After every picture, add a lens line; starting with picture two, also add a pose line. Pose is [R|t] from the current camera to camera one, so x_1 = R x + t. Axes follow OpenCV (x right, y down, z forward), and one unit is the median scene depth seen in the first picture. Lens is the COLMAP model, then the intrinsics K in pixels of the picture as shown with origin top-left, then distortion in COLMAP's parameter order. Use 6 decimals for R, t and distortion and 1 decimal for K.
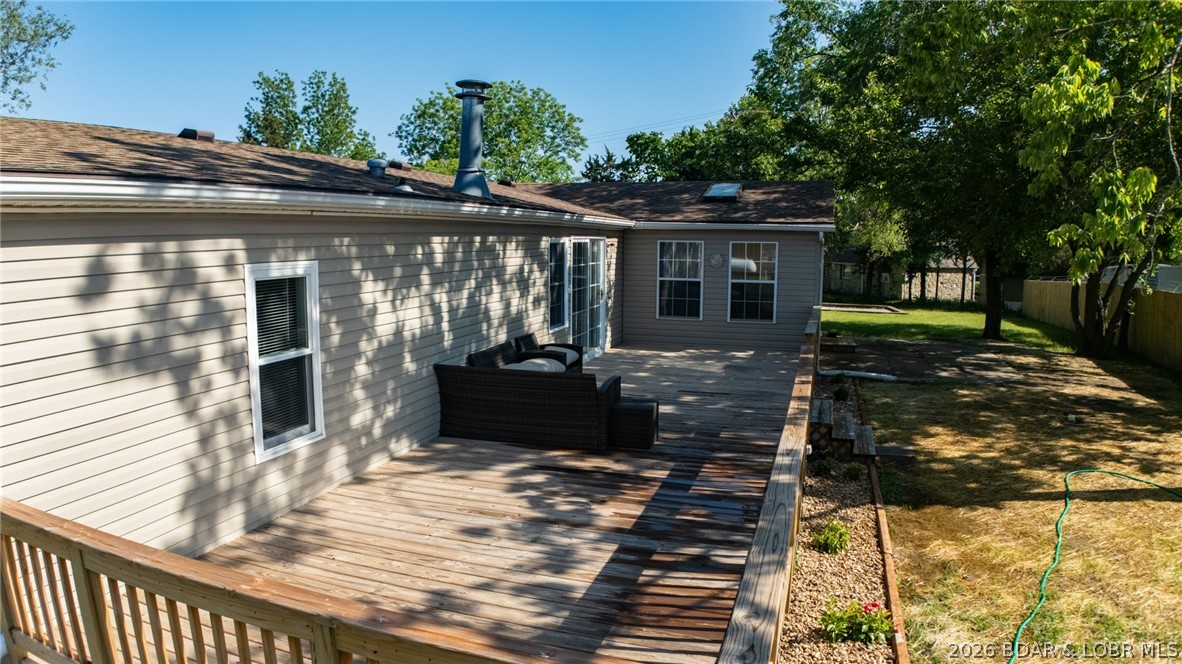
lens RADIAL K [[716.4, 0, 591.0], [0, 716.4, 332.0], [0, 0, 1]] dist [-0.165818, -0.000161]
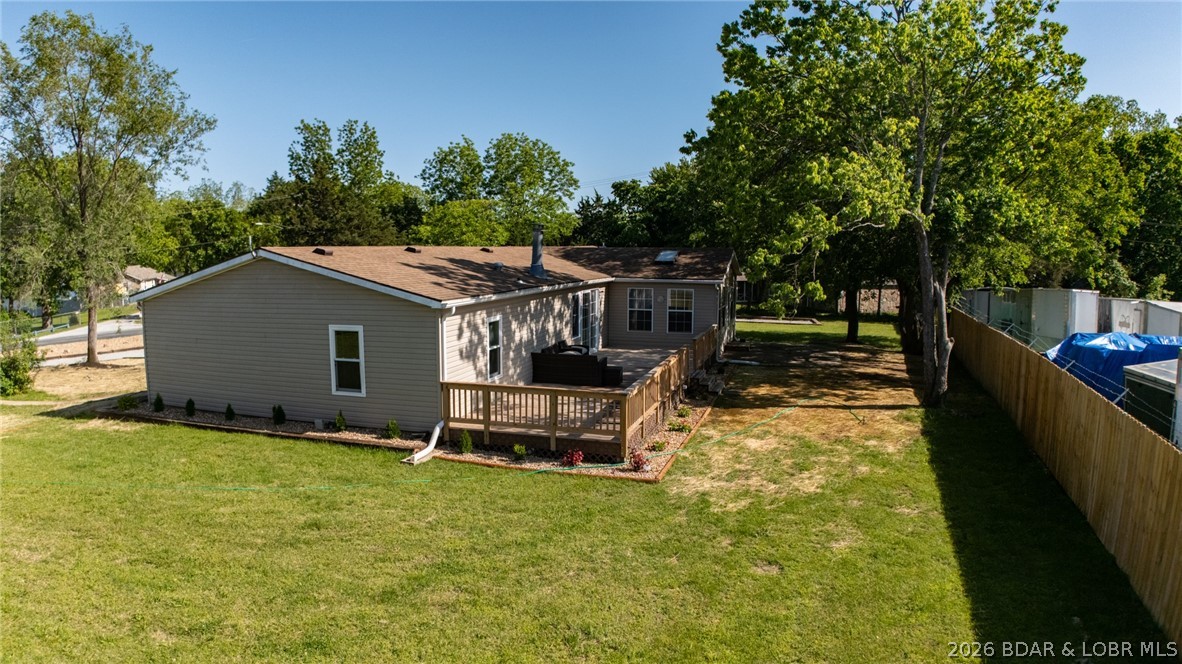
lens RADIAL K [[716.4, 0, 591.0], [0, 716.4, 332.0], [0, 0, 1]] dist [-0.165818, -0.000161]
pose [[0.999825, -0.005397, 0.017888, -0.024365], [0.005592, 0.999926, -0.010841, 0.000711], [-0.017828, 0.010939, 0.999781, -0.612218]]
